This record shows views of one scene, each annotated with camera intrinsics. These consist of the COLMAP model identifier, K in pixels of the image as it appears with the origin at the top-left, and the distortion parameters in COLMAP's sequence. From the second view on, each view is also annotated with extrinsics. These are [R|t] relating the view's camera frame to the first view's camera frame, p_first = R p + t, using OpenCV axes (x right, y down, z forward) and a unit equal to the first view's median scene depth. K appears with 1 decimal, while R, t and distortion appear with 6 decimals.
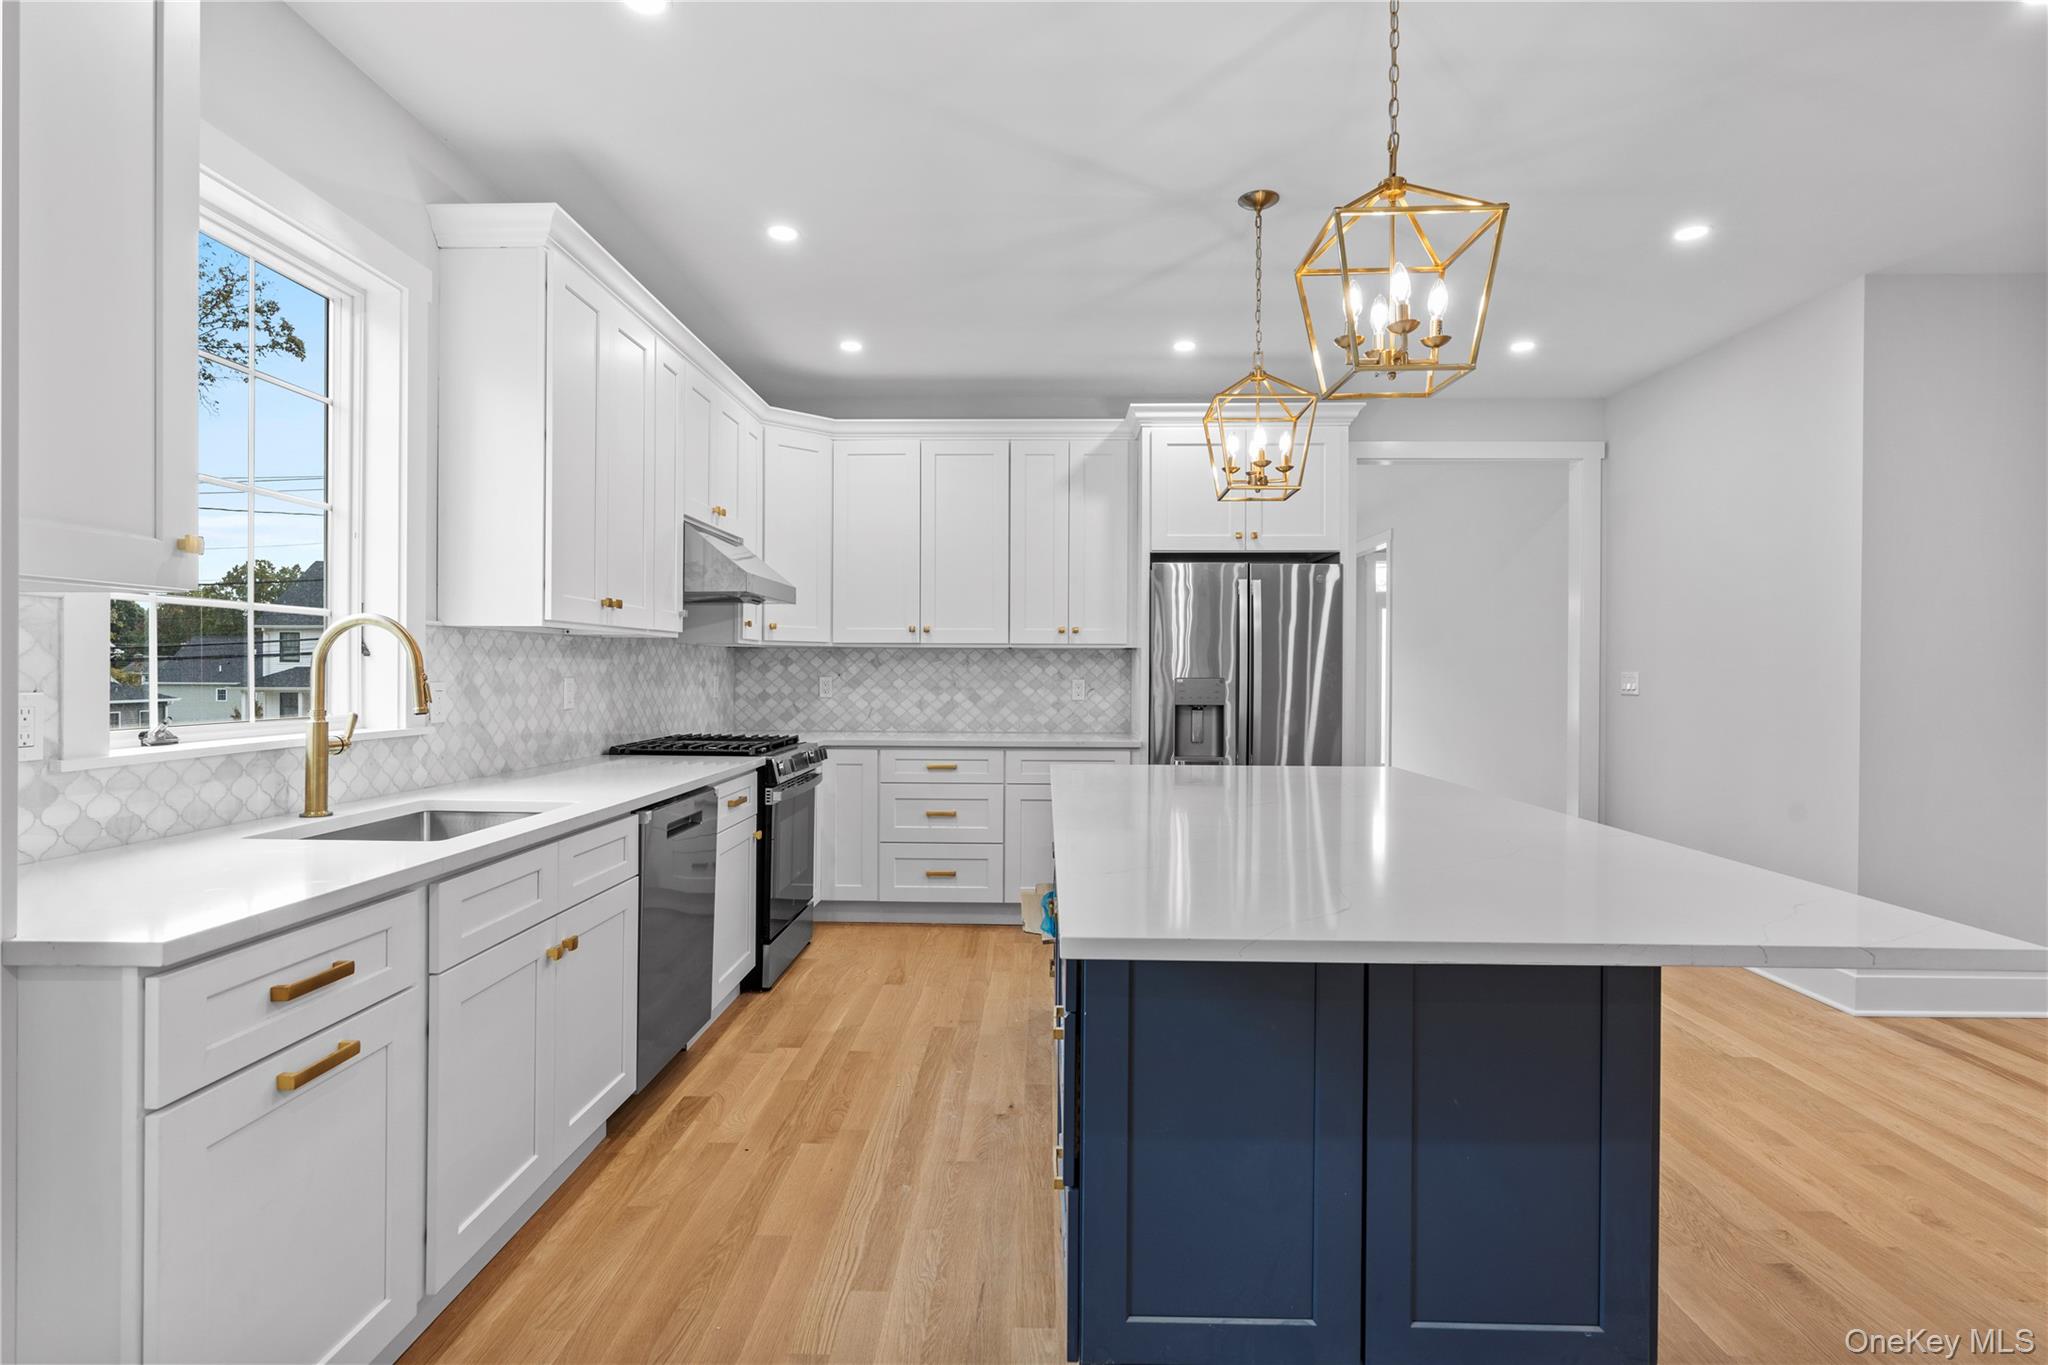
lens RADIAL K [[1018.3, 0, 1009.8], [0, 1018.3, 679.6], [0, 0, 1]] dist [-0.006563, 0.003438]
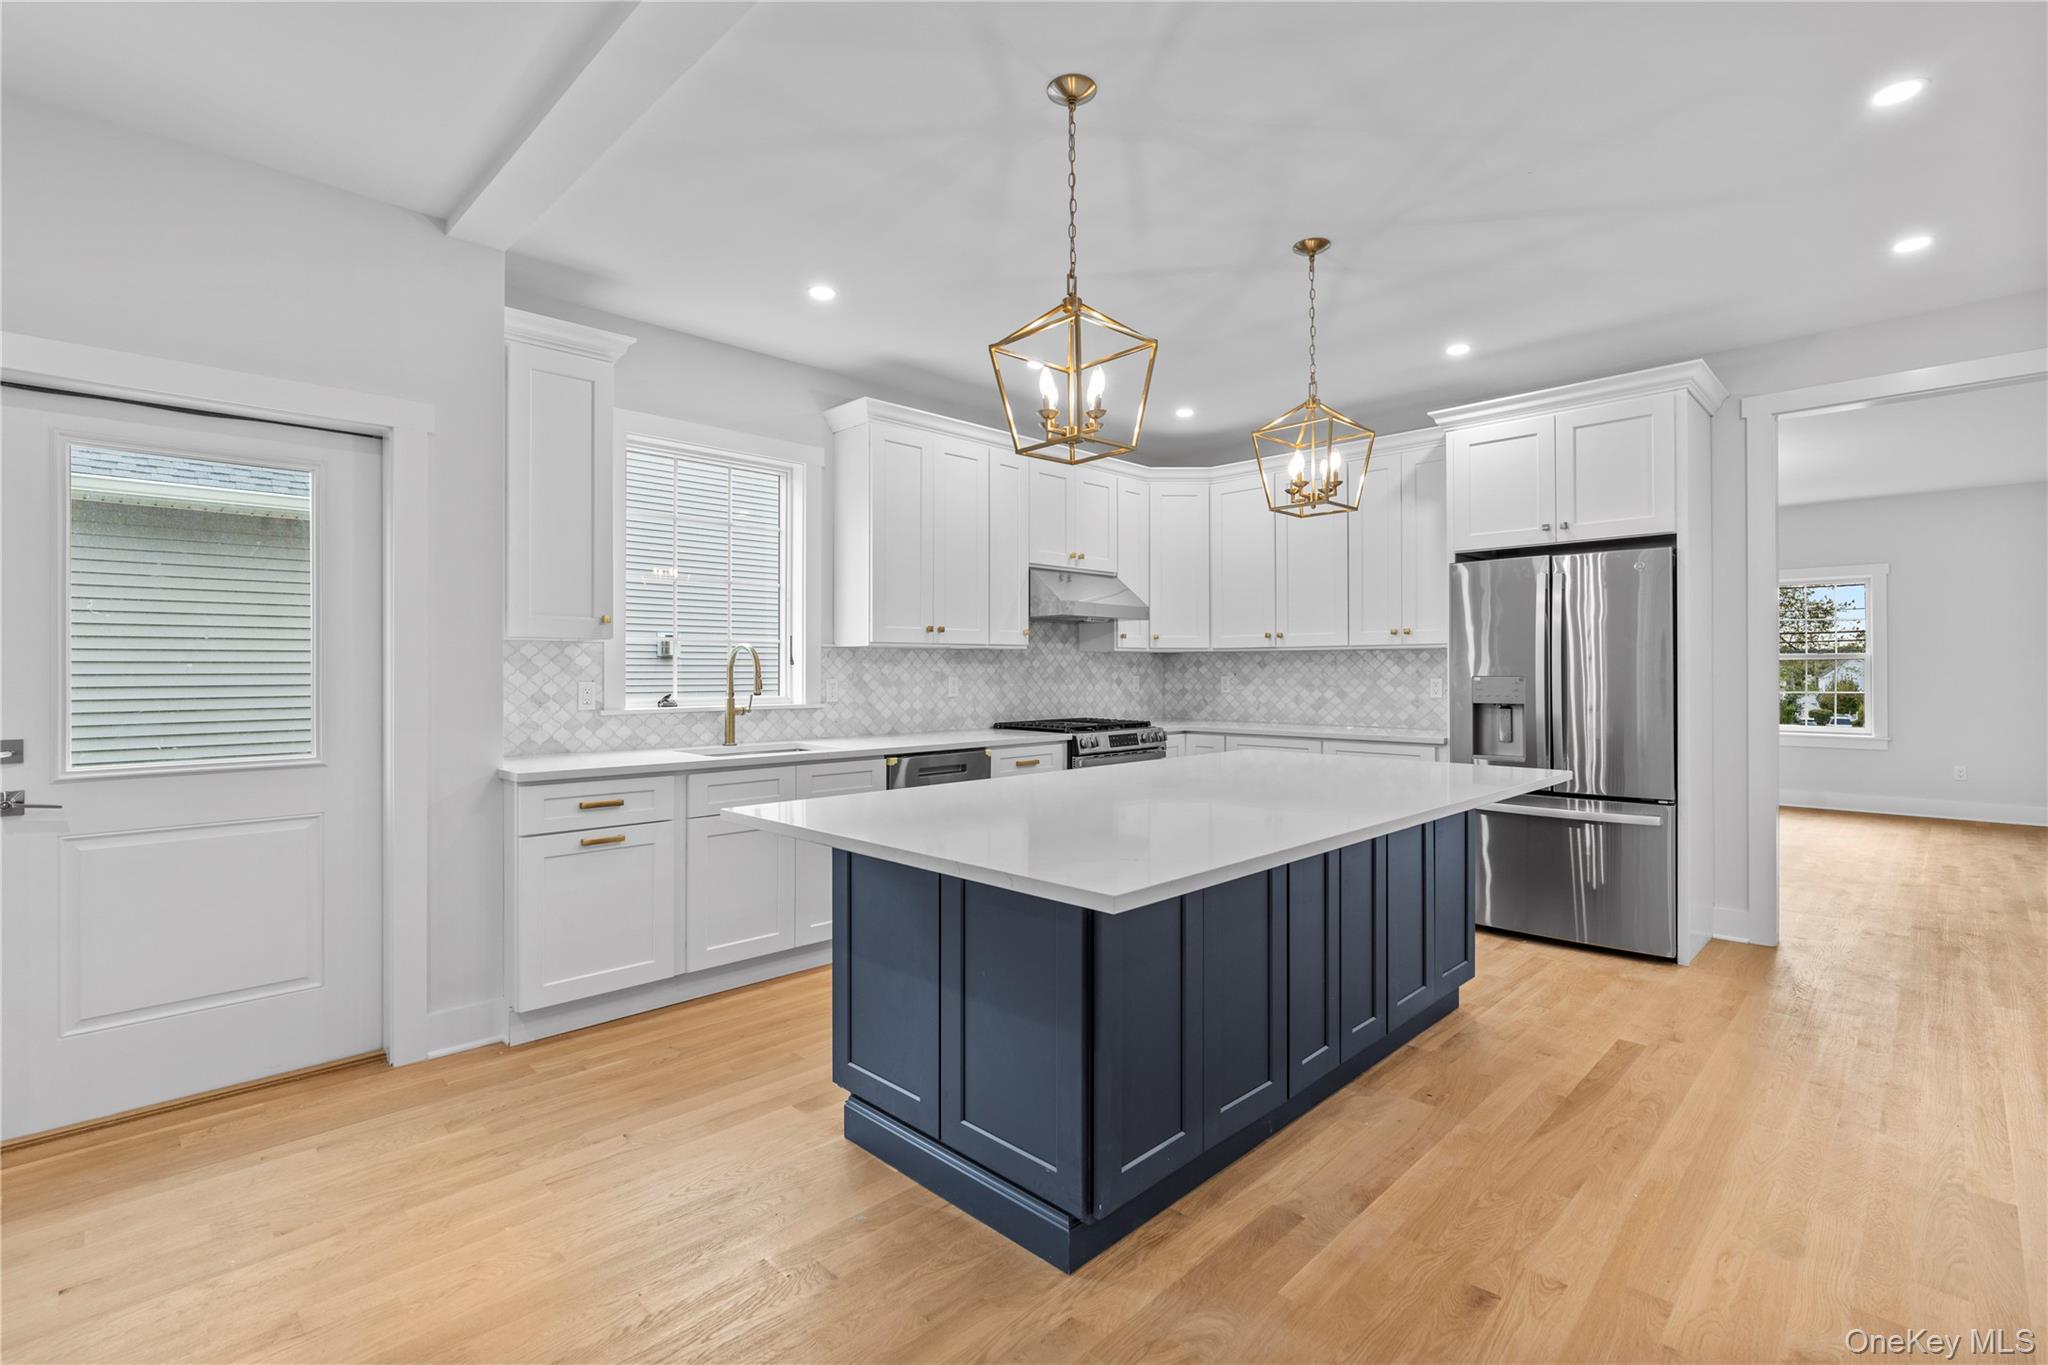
lens RADIAL K [[923.4, 0, 1026.7], [0, 923.4, 672.3], [0, 0, 1]] dist [-0.011674, 0.003303]
pose [[0.731358, -0.004646, -0.681978, 0.515981], [-0.001155, 0.999967, -0.008051, 0.002497], [0.681993, 0.006676, 0.731328, 0.038752]]
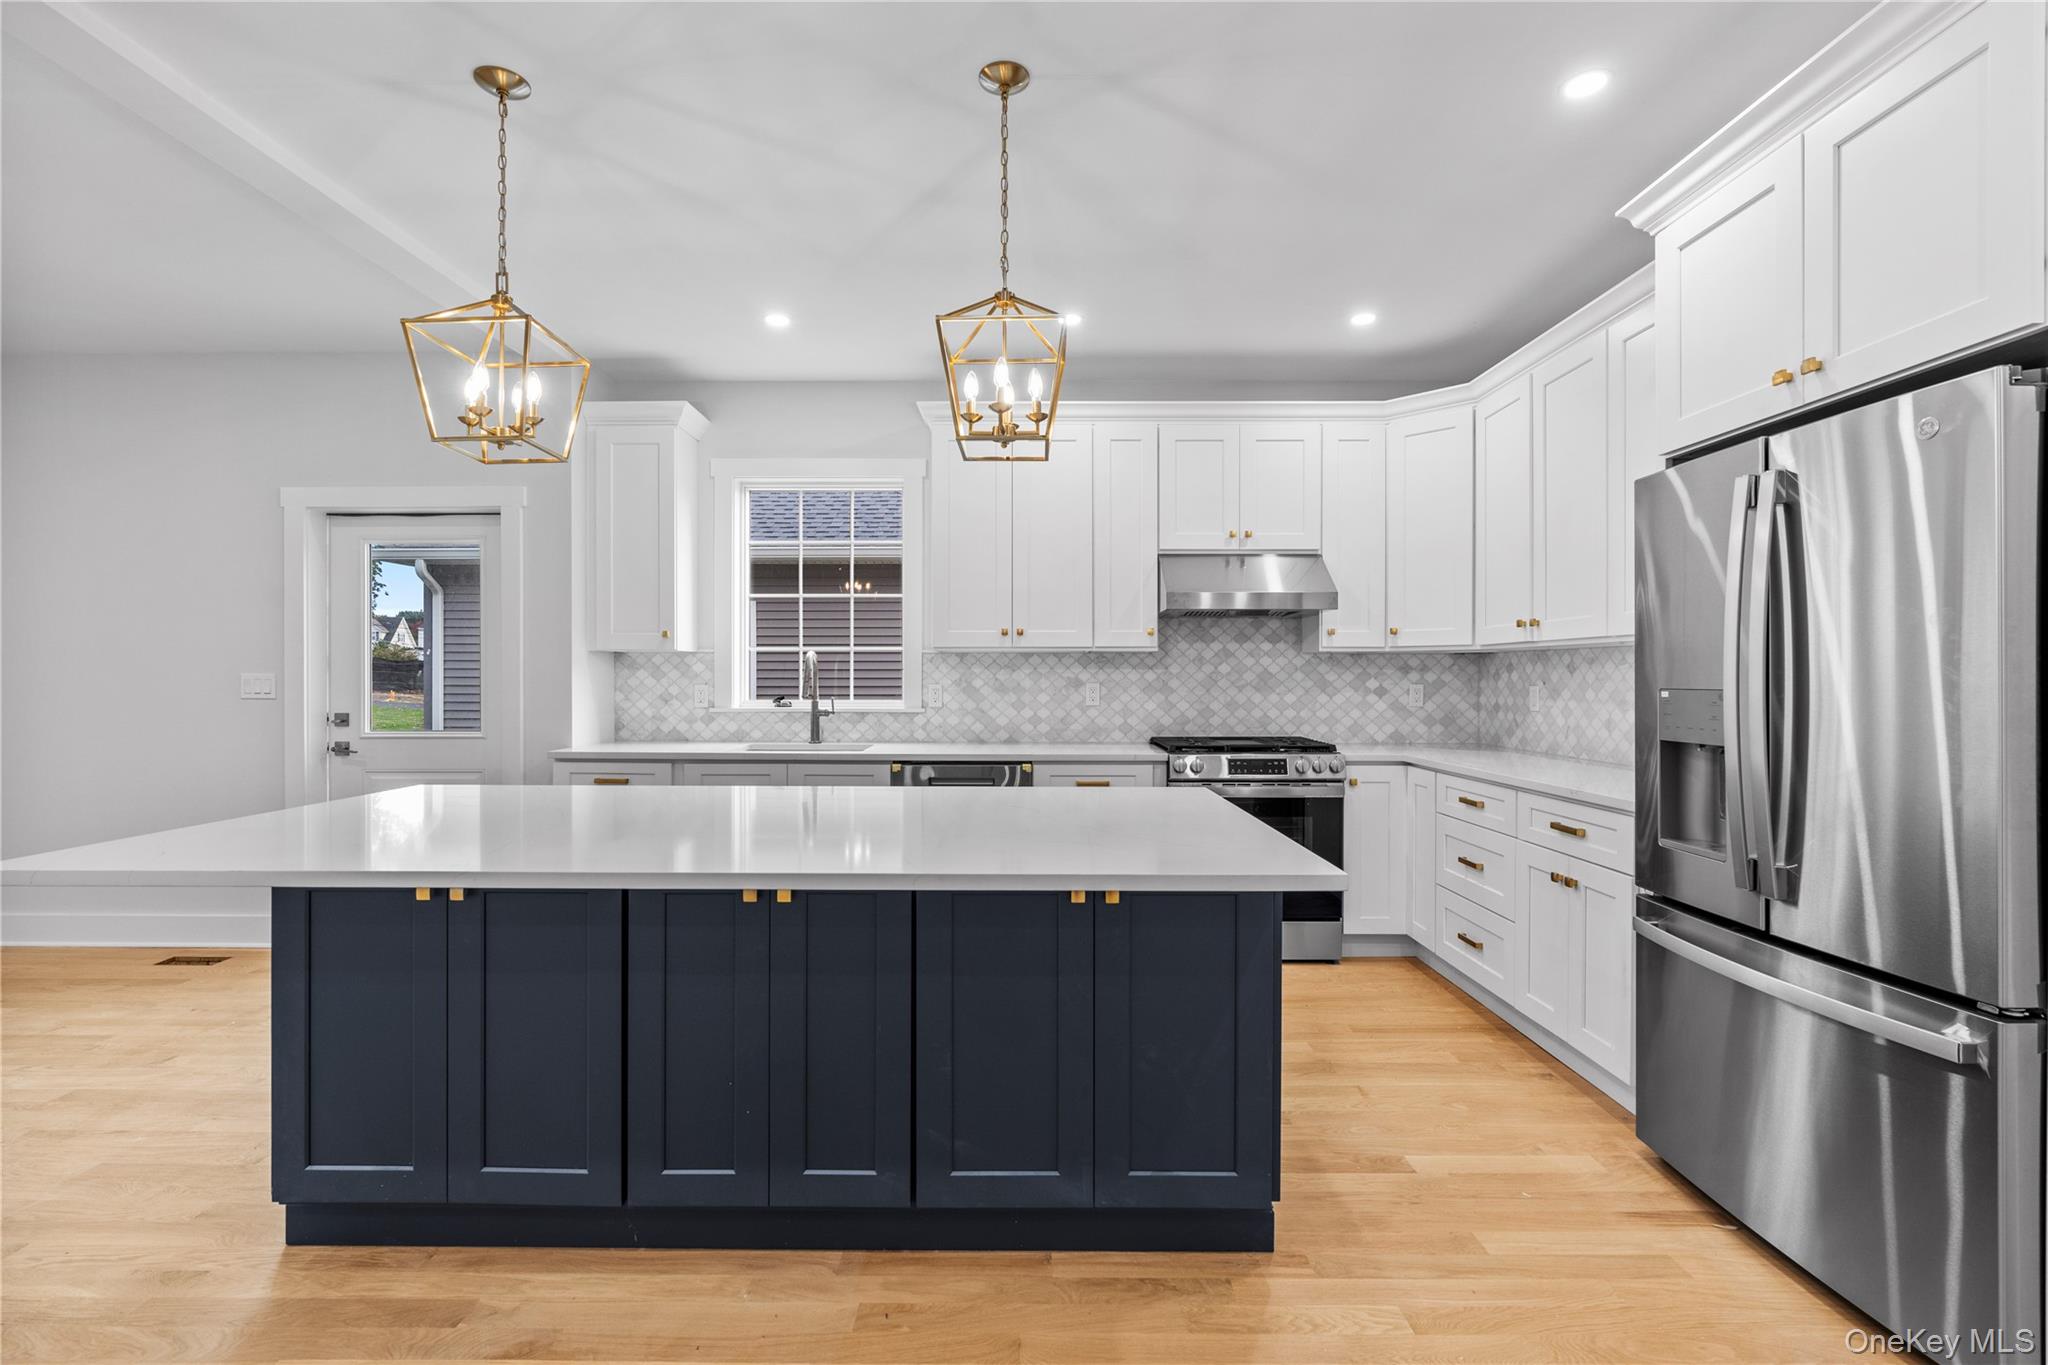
lens RADIAL K [[923.4, 0, 1026.6], [0, 923.4, 680.0], [0, 0, 1]] dist [-0.011674, 0.003303]
pose [[0.032301, -0.003140, -0.999473, 0.705480], [-0.010904, 0.999934, -0.003494, -0.000465], [0.999419, 0.011011, 0.032265, 0.735345]]
